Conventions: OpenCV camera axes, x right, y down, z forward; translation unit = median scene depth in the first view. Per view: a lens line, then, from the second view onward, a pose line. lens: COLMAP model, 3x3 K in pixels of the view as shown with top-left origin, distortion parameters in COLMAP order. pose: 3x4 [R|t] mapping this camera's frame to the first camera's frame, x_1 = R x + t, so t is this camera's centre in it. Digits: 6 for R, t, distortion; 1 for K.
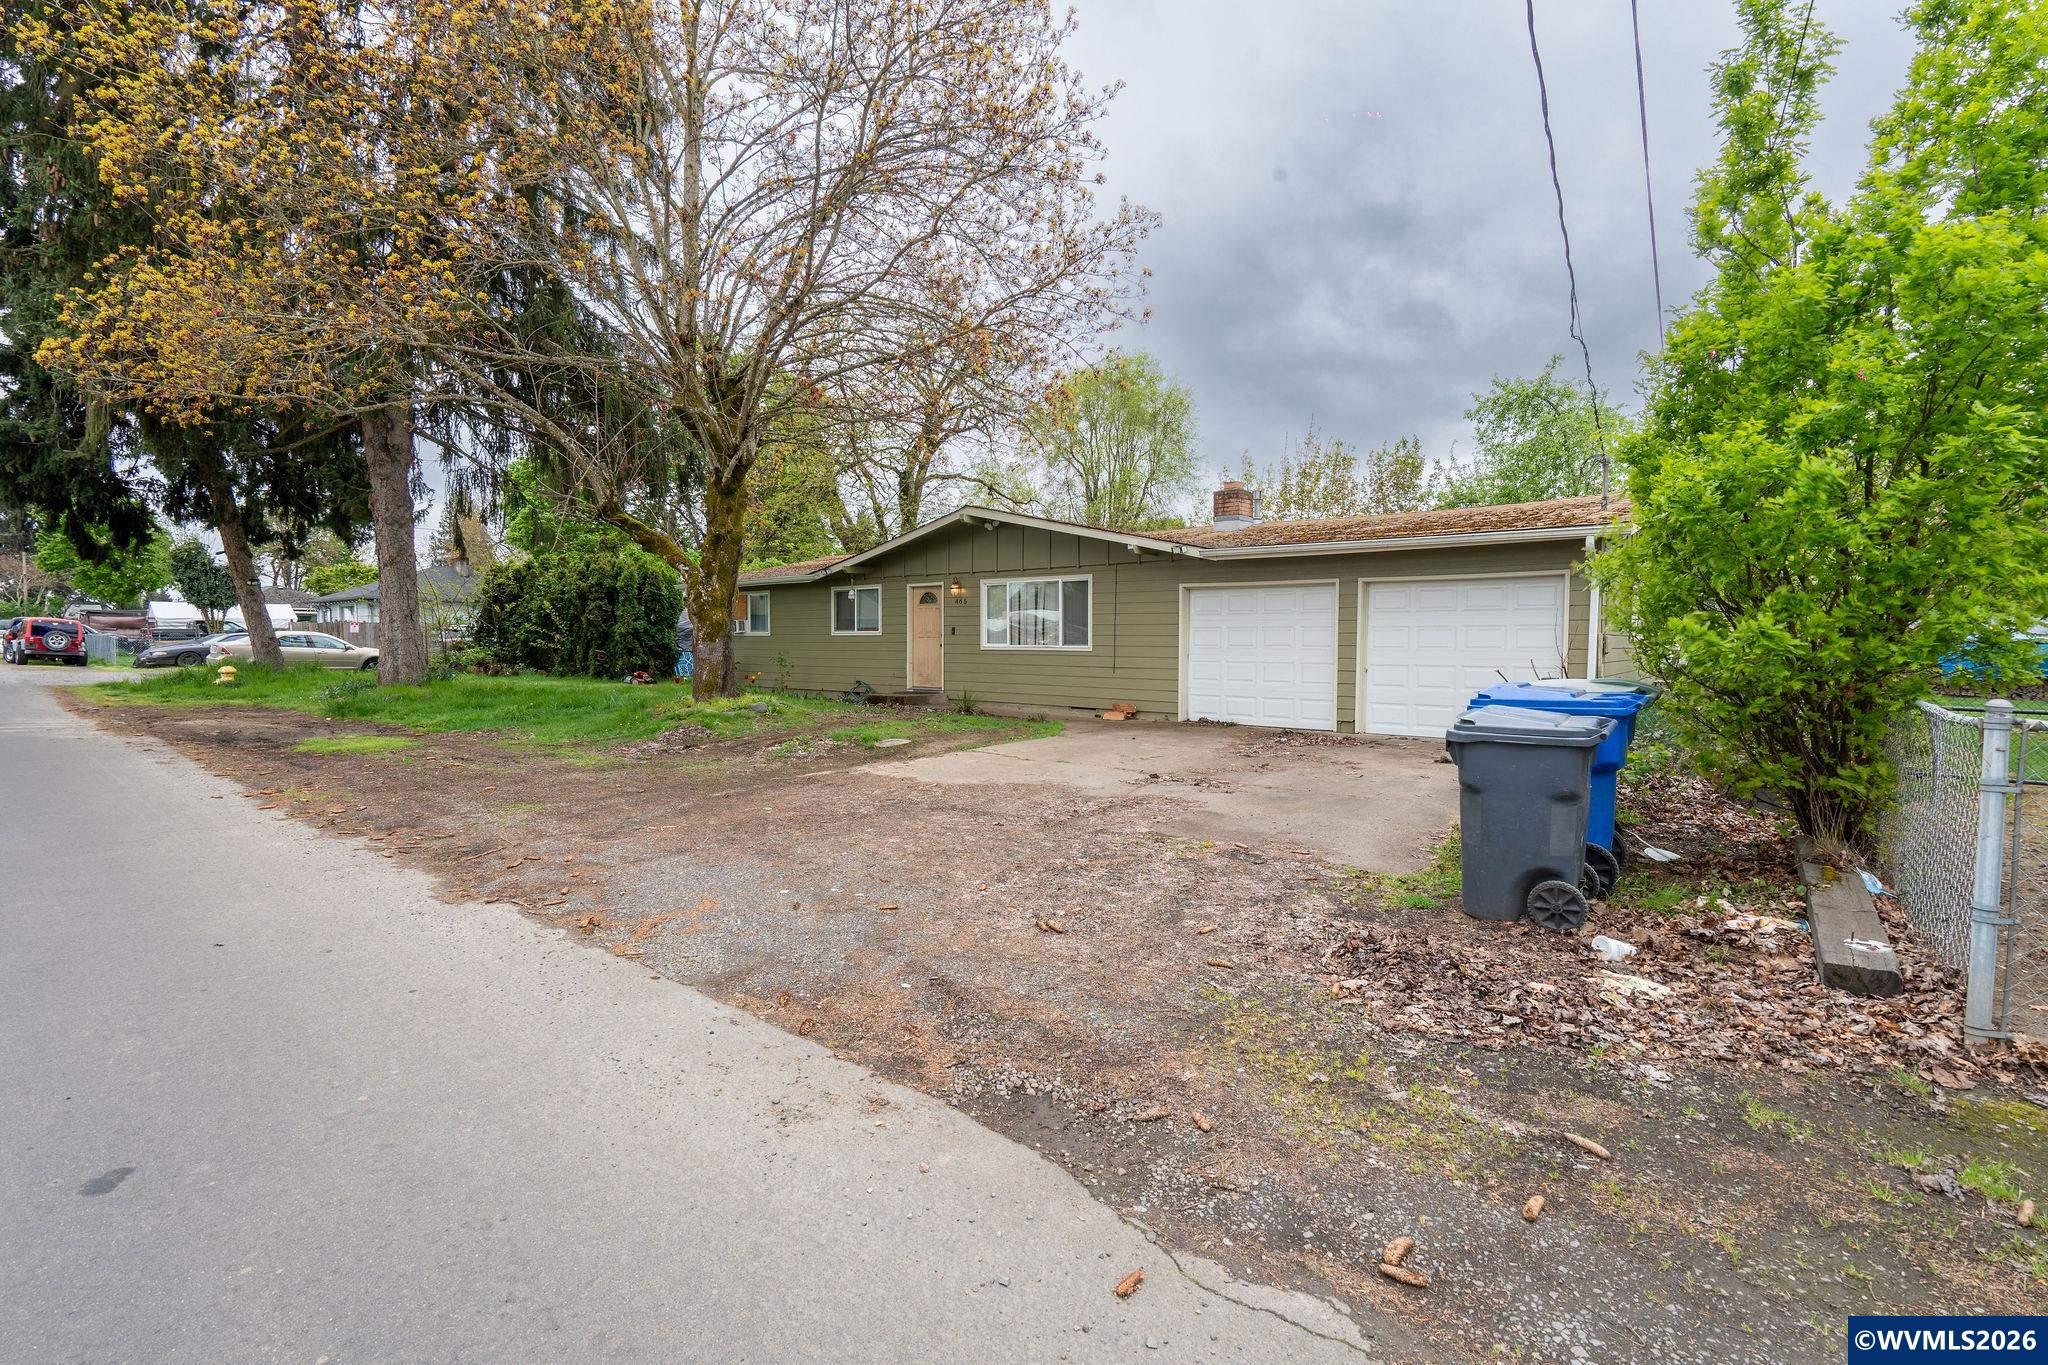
lens RADIAL K [[917.3, 0, 1024.0], [0, 917.3, 682.5], [0, 0, 1]] dist [-0.015696, 0.008876]
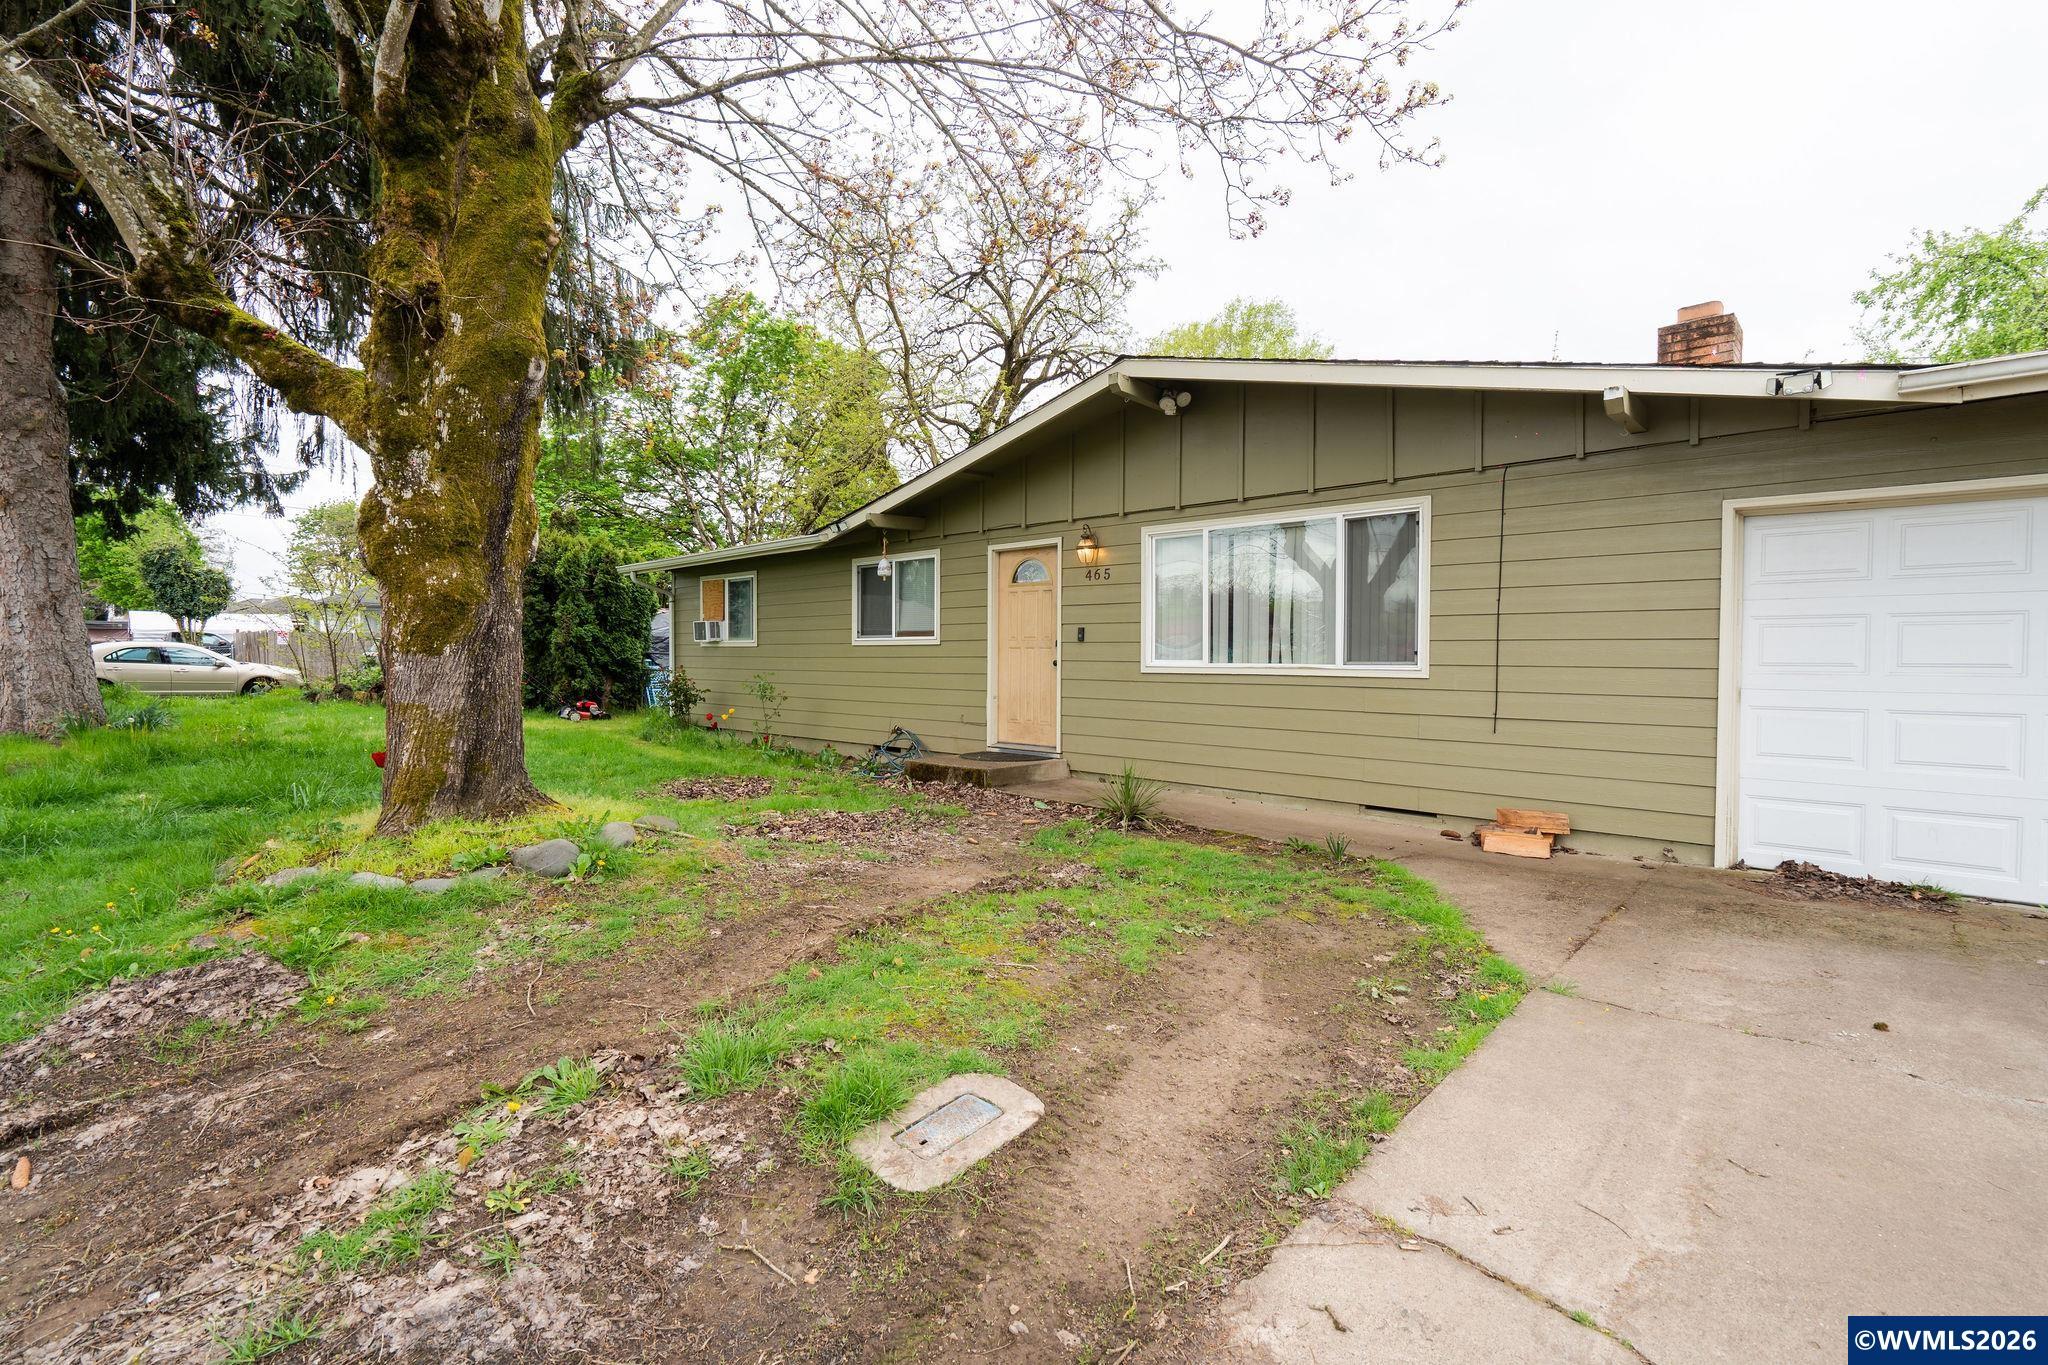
lens RADIAL K [[917.3, 0, 1024.0], [0, 917.3, 682.5], [0, 0, 1]] dist [-0.015696, 0.008876]
pose [[0.997396, 0.002429, -0.072073, -0.072721], [-0.003642, 0.999854, -0.016703, -0.021929], [0.072022, 0.016922, 0.997260, 0.506596]]
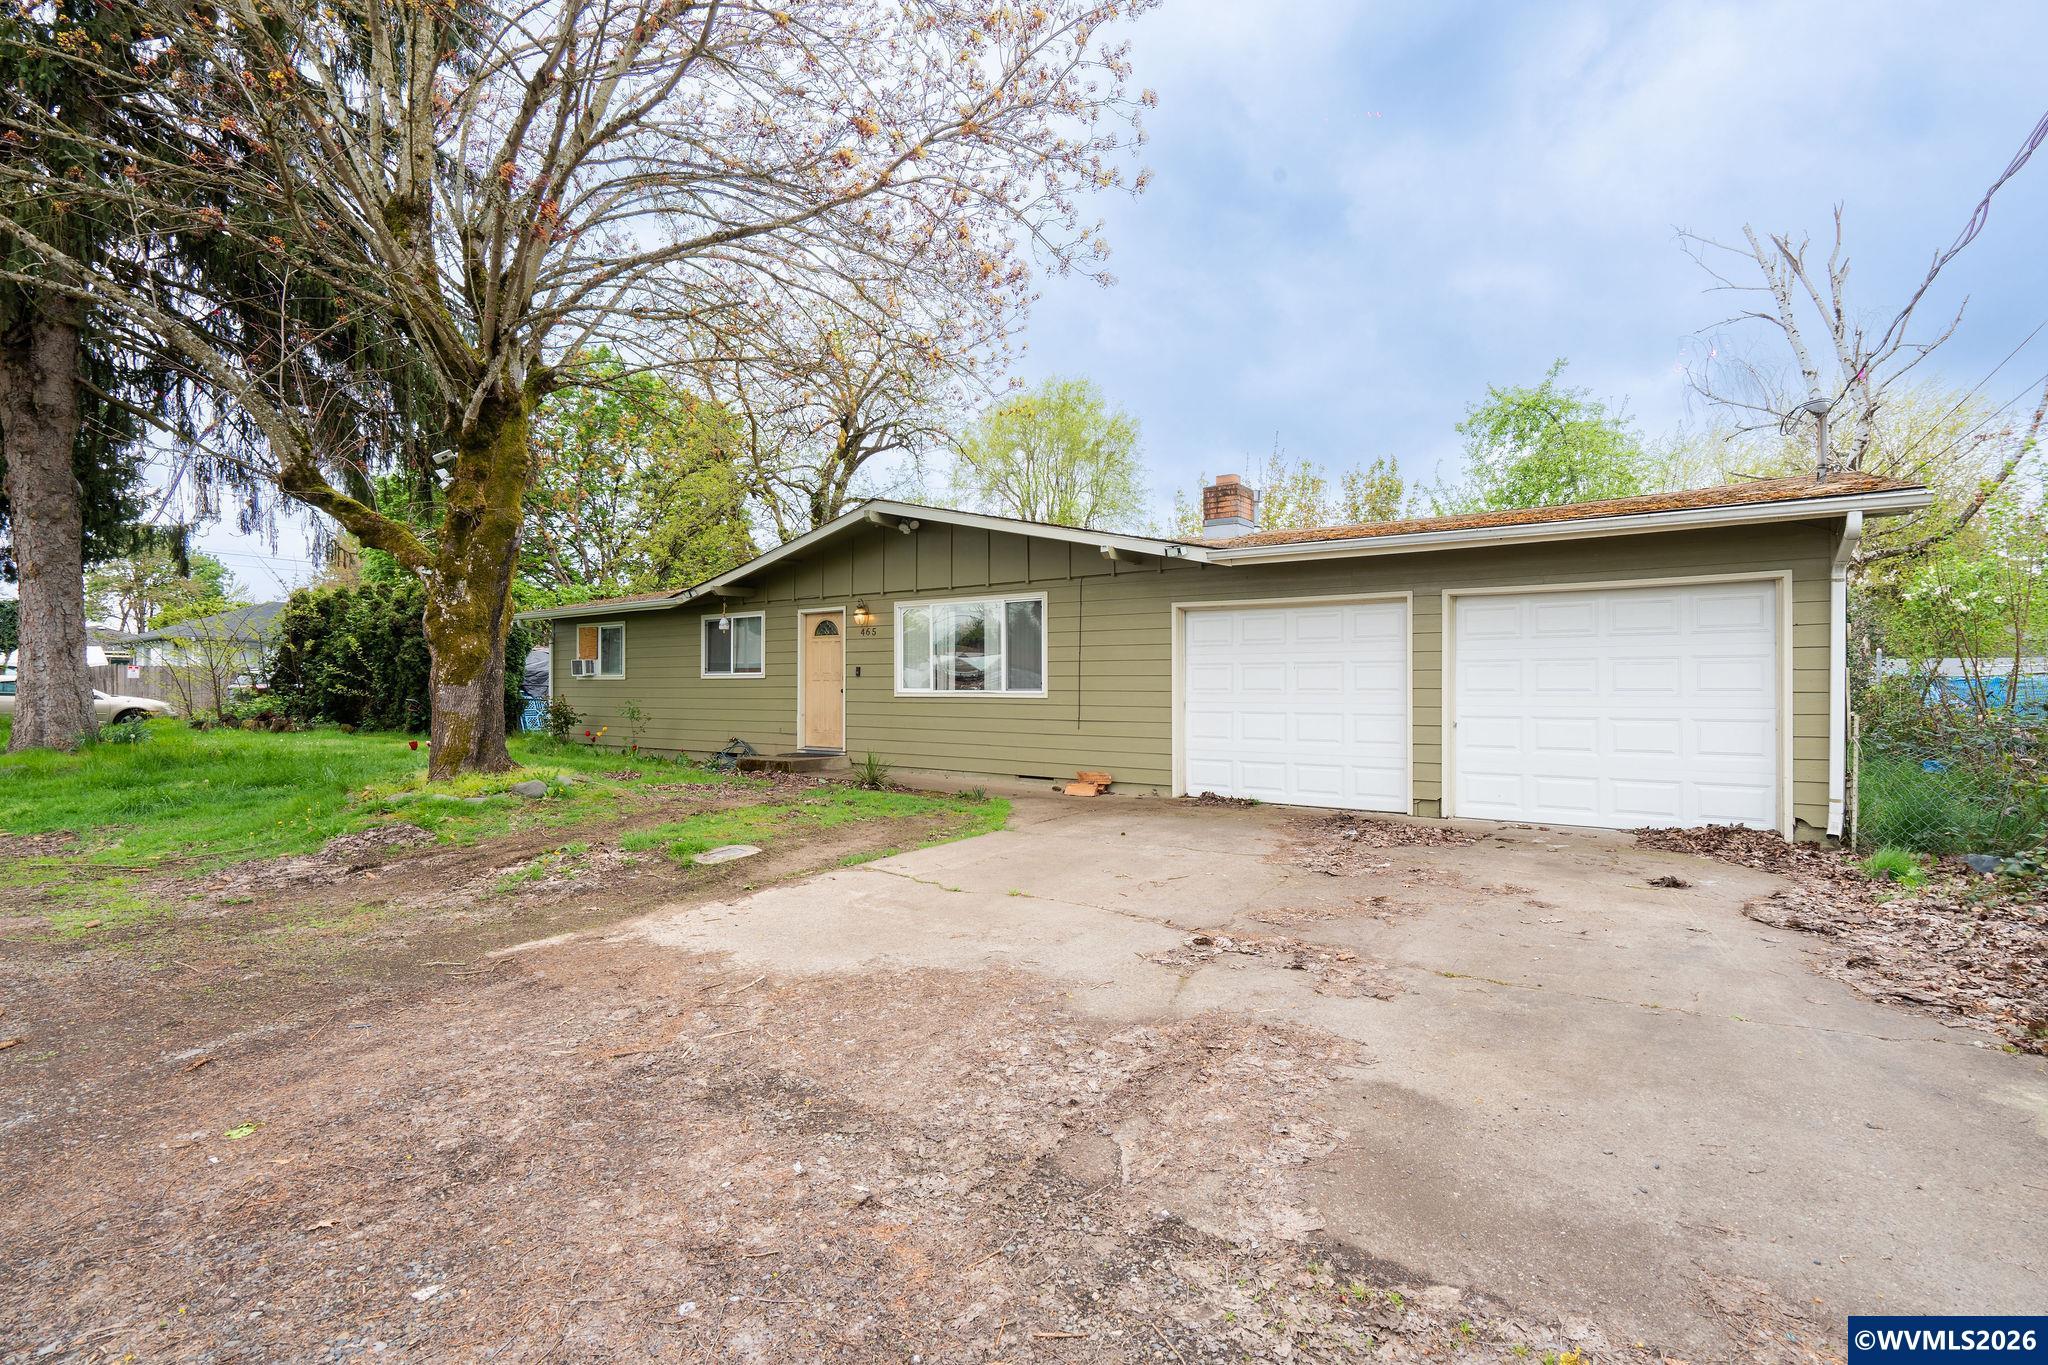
lens RADIAL K [[917.3, 0, 1024.0], [0, 917.3, 682.5], [0, 0, 1]] dist [-0.015696, 0.008876]
pose [[0.997340, -0.002609, 0.072846, 0.002742], [0.006308, 0.998699, -0.050597, -0.008987], [-0.072619, 0.050922, 0.996059, 0.252747]]
